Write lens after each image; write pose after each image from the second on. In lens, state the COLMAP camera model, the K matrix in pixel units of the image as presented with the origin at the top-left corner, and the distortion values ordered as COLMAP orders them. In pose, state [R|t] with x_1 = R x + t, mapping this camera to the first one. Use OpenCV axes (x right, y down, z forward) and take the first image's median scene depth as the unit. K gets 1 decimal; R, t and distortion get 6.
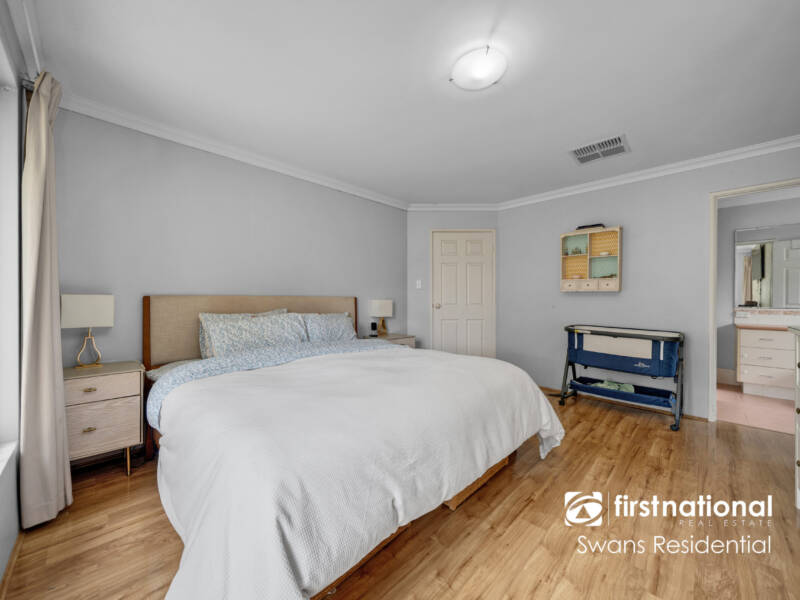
lens RADIAL K [[310.1, 0, 397.2], [0, 310.1, 301.1], [0, 0, 1]] dist [0.003184, 0.000102]
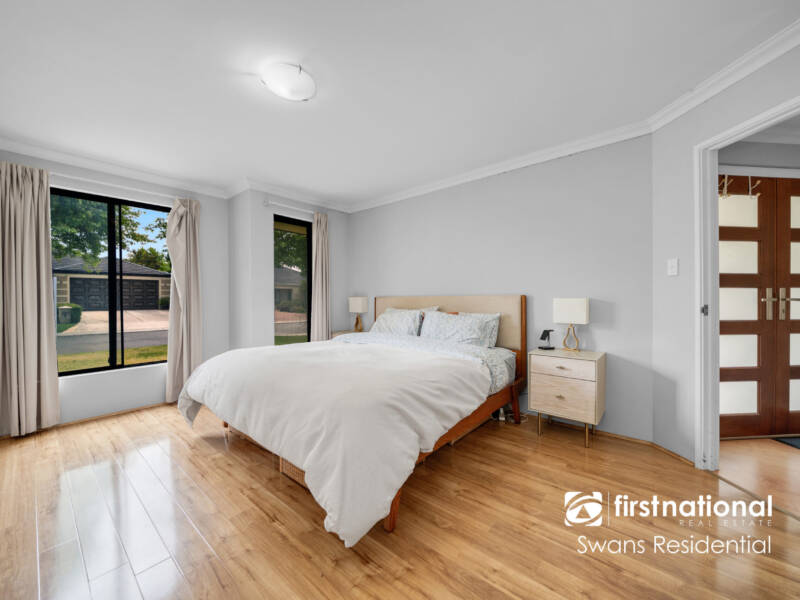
lens RADIAL K [[310.1, 0, 397.5], [0, 310.1, 300.8], [0, 0, 1]] dist [0.003184, 0.000102]
pose [[0.086165, 0.009094, -0.996239, 1.328888], [0.008286, 0.999917, 0.009844, -0.017953], [0.996246, -0.009103, 0.086083, 1.246880]]
